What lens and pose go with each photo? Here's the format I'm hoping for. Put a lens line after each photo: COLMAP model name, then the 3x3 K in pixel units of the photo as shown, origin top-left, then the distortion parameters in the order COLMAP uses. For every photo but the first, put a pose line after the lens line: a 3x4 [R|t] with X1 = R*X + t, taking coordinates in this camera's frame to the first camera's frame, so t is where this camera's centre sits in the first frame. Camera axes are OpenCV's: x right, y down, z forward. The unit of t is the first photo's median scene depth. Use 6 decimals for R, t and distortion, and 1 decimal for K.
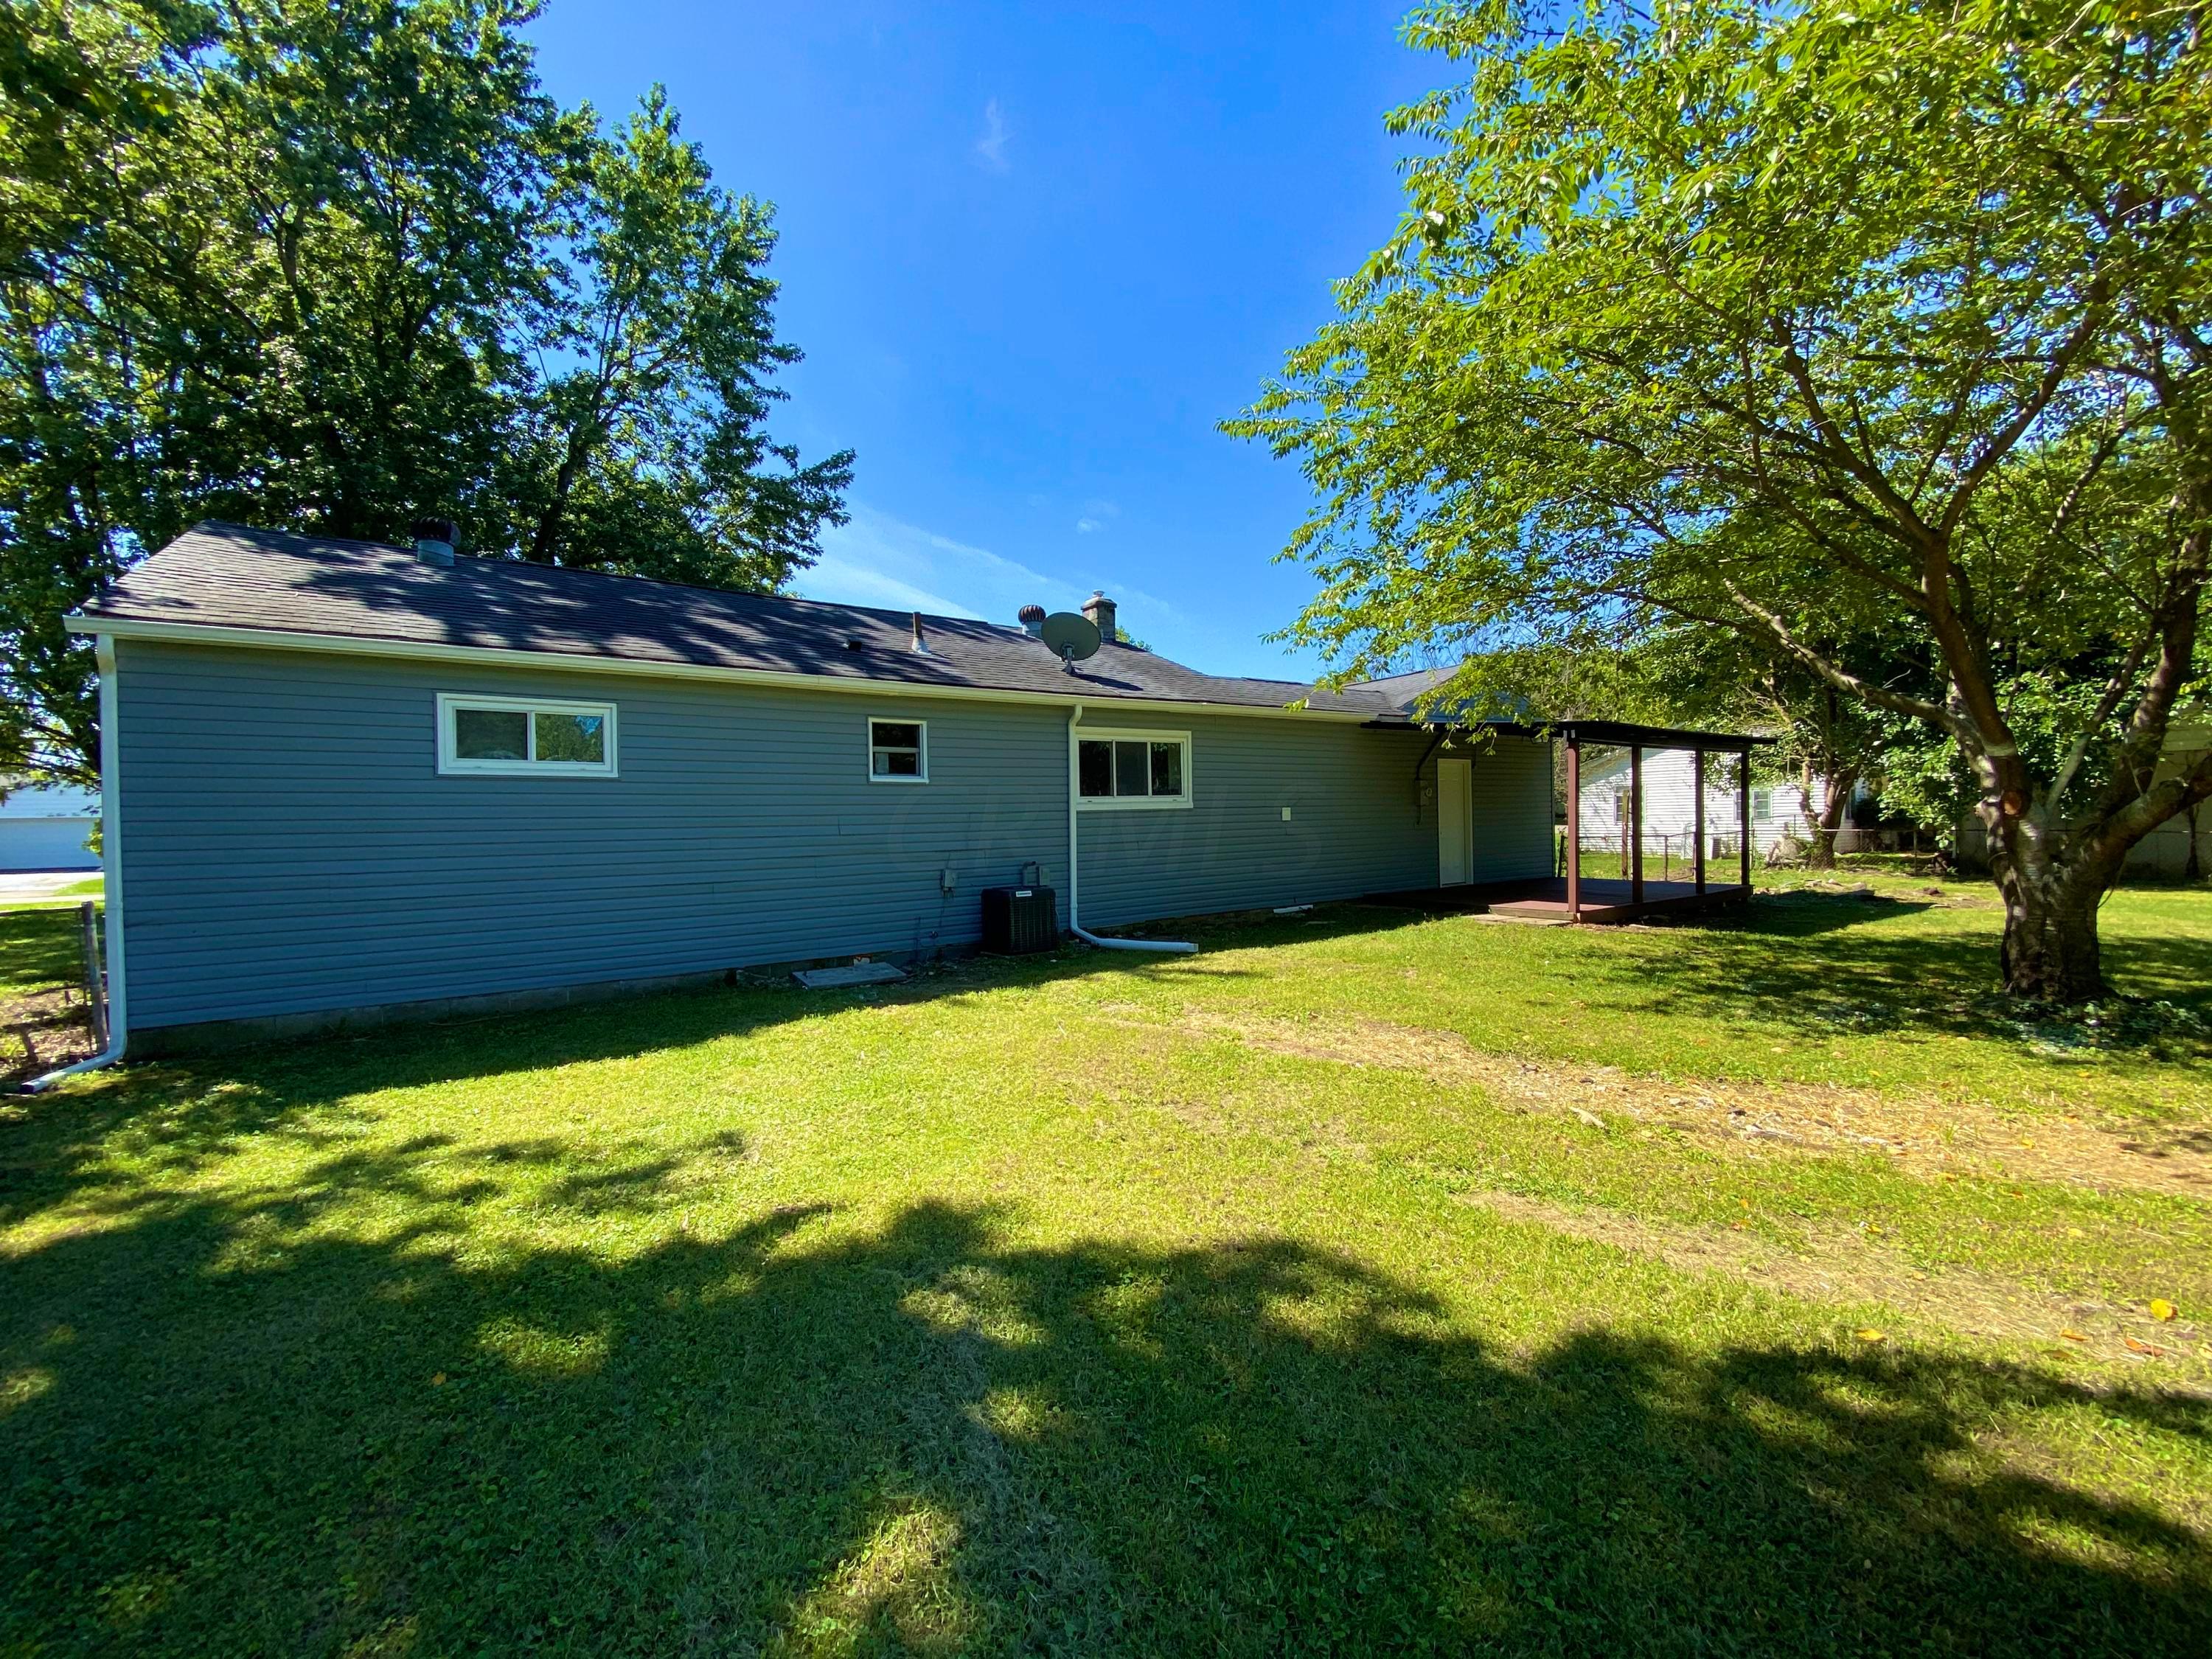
lens RADIAL K [[890.5, 0, 1106.0], [0, 890.5, 829.5], [0, 0, 1]] dist [0.000303, -0.000025]
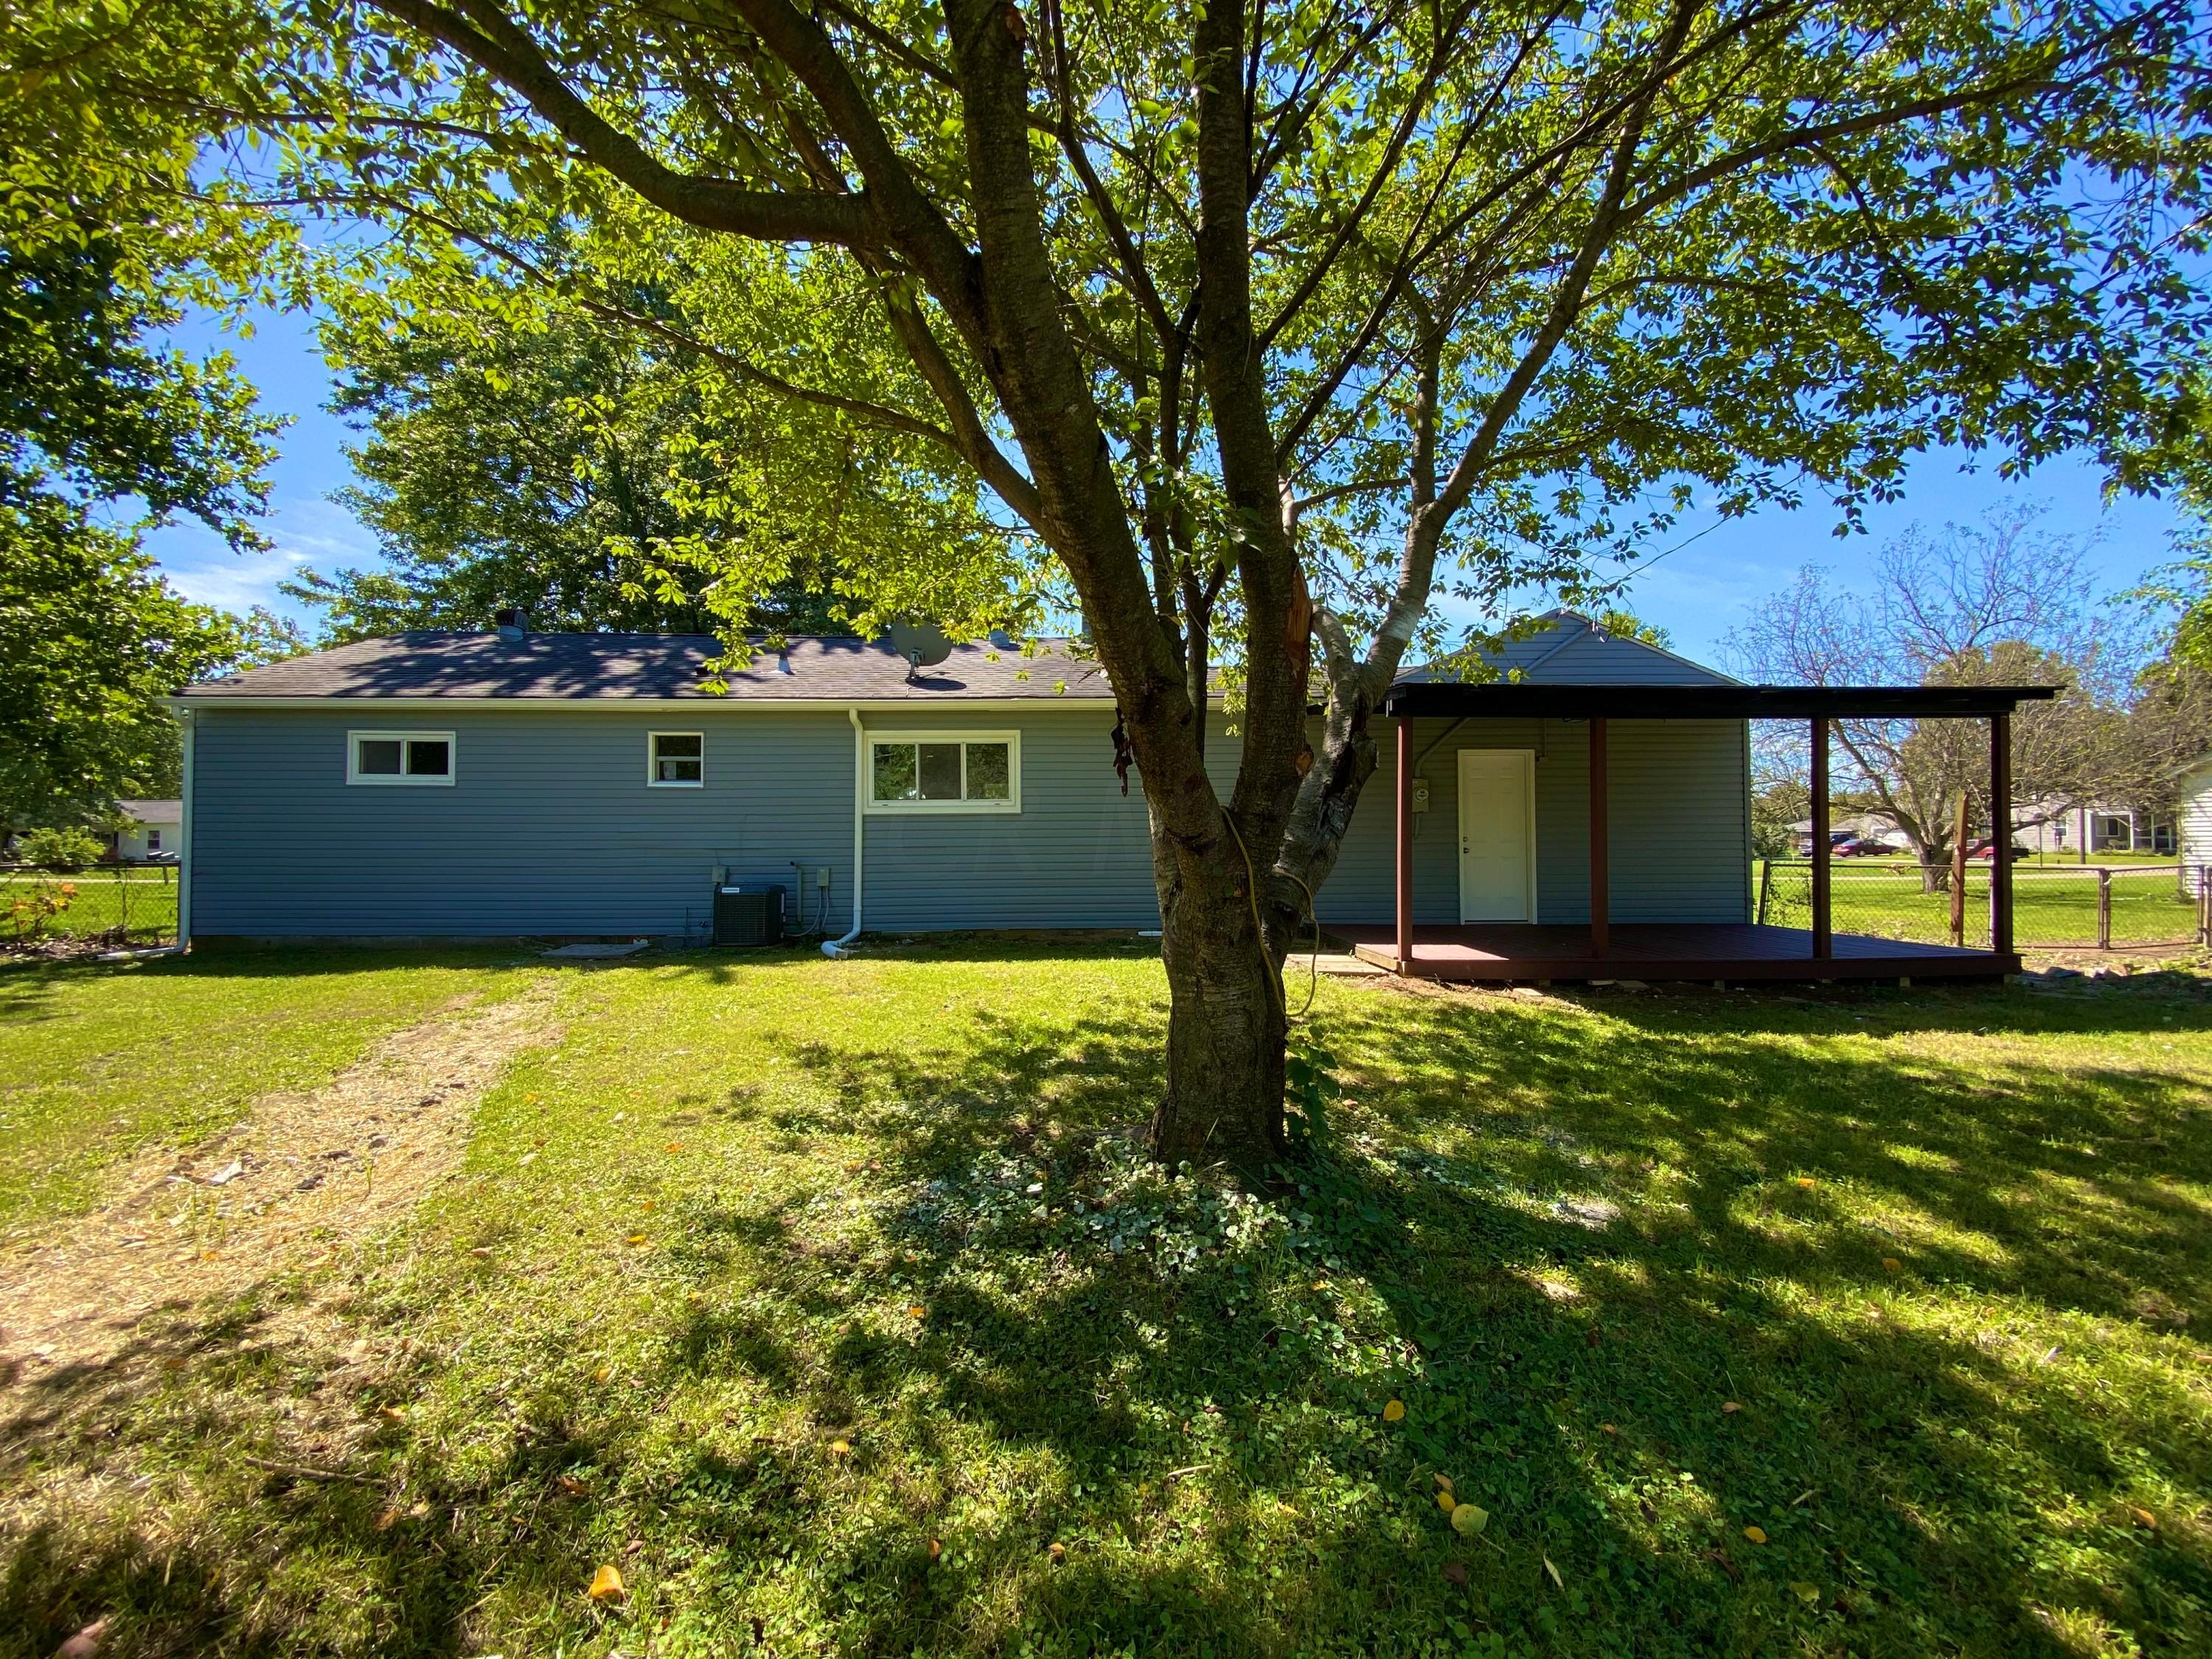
lens RADIAL K [[890.5, 0, 1106.0], [0, 890.5, 829.5], [0, 0, 1]] dist [0.000303, -0.000025]
pose [[0.840497, 0.007261, -0.541768, 0.778097], [-0.018557, 0.999709, -0.015390, 0.007431], [0.541499, 0.022989, 0.840387, 0.313416]]
